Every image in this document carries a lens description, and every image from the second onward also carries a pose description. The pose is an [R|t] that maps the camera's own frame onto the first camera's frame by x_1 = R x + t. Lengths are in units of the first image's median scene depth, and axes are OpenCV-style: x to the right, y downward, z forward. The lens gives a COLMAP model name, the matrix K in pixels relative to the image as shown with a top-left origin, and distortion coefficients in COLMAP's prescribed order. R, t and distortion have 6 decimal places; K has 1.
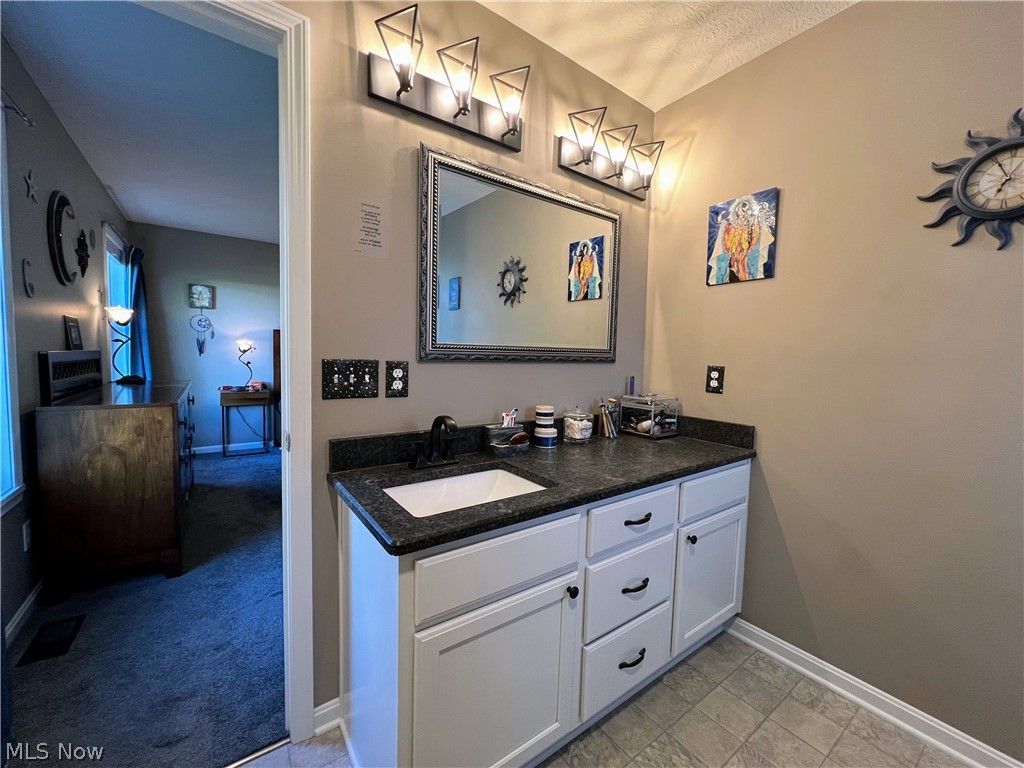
lens RADIAL K [[408.5, 0, 511.9], [0, 408.5, 383.0], [0, 0, 1]] dist [-0.001462, 0.000119]
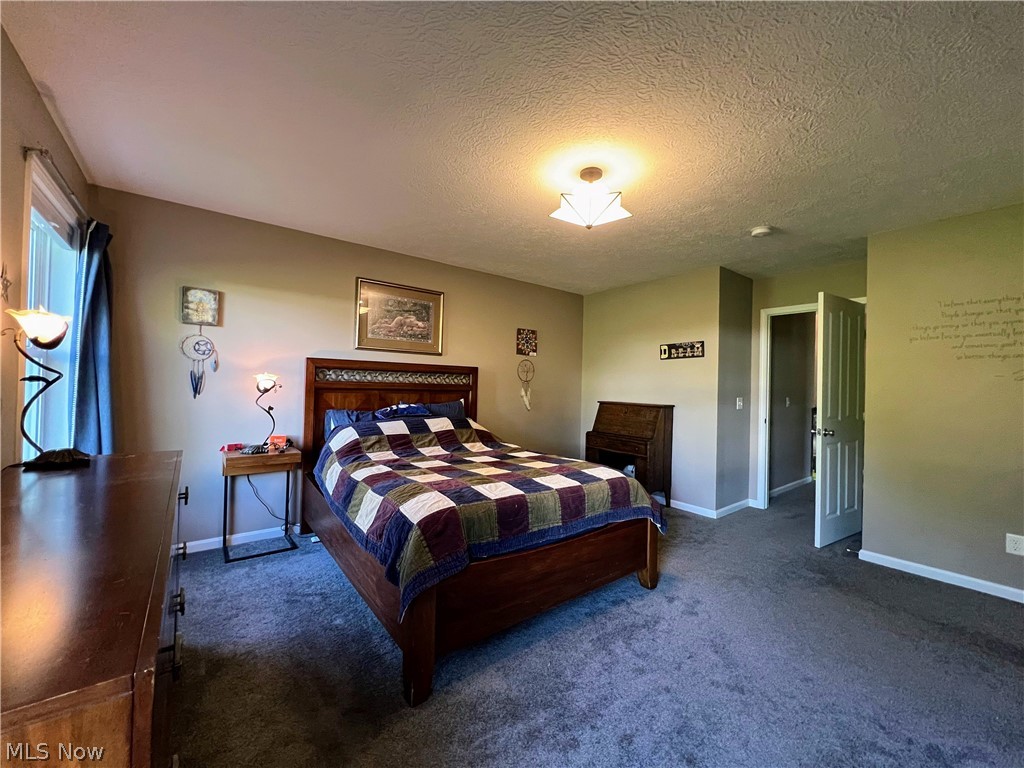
lens RADIAL K [[409.0, 0, 511.6], [0, 409.0, 381.9], [0, 0, 1]] dist [-0.002354, 0.000565]
pose [[0.999551, -0.003331, 0.029787, -0.285275], [0.005521, 0.997264, -0.073721, -0.041993], [-0.029460, 0.073852, 0.996834, 0.343482]]
